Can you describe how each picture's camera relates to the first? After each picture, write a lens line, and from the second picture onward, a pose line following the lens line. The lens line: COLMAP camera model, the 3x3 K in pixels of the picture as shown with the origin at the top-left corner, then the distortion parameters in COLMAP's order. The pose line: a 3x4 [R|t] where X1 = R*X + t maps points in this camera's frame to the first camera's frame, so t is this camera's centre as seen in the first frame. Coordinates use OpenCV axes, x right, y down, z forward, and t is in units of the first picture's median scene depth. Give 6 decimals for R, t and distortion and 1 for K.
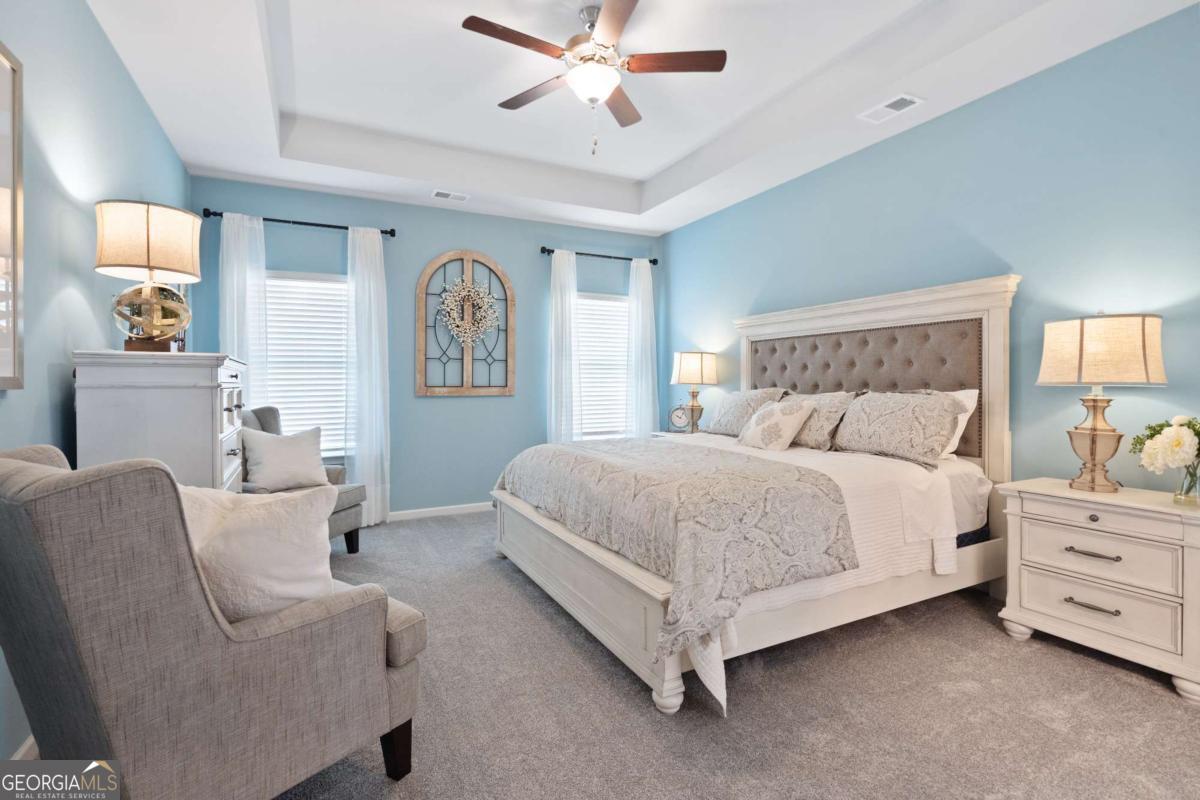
lens RADIAL K [[549.6, 0, 602.7], [0, 549.6, 389.2], [0, 0, 1]] dist [-0.005294, 0.002316]
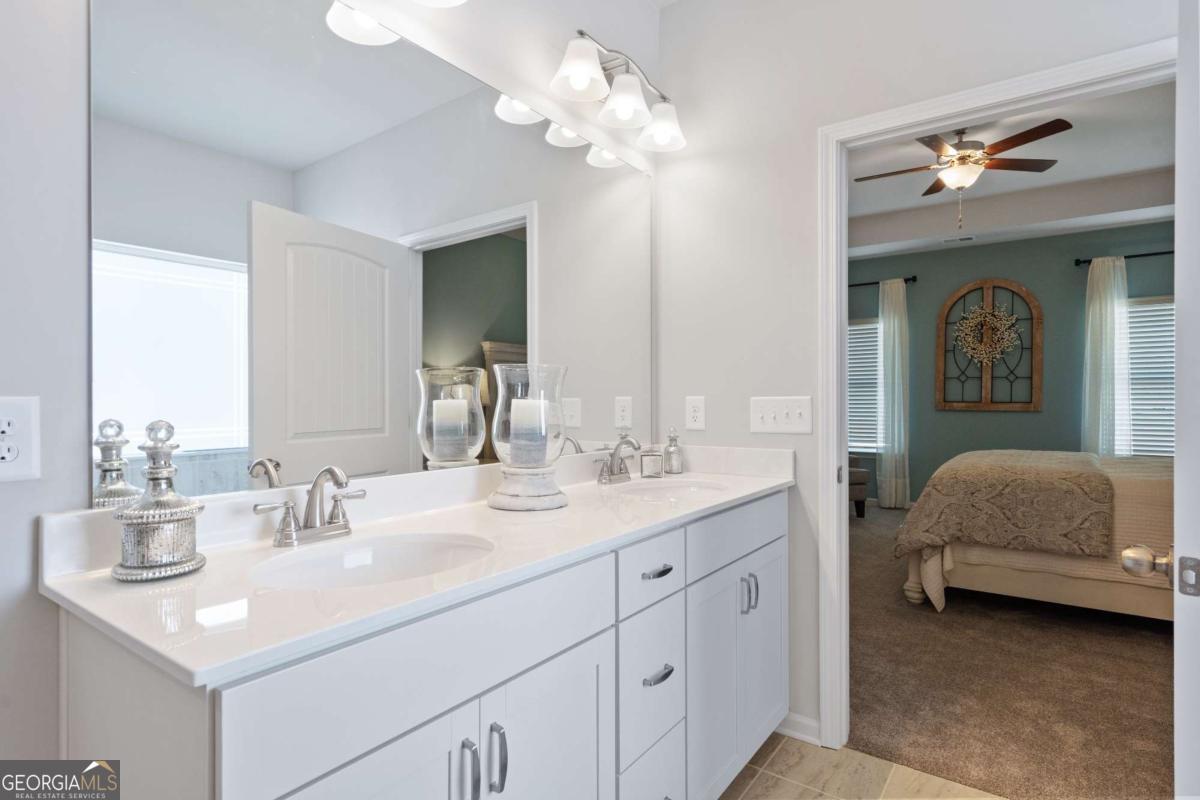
lens RADIAL K [[617.6, 0, 601.7], [0, 617.6, 401.5], [0, 0, 1]] dist [0.001169, 0.000097]
pose [[0.453586, 0.008468, -0.891172, 0.509489], [-0.014209, 0.999896, 0.002269, 0.001750], [0.891099, 0.011633, 0.453659, -0.250931]]
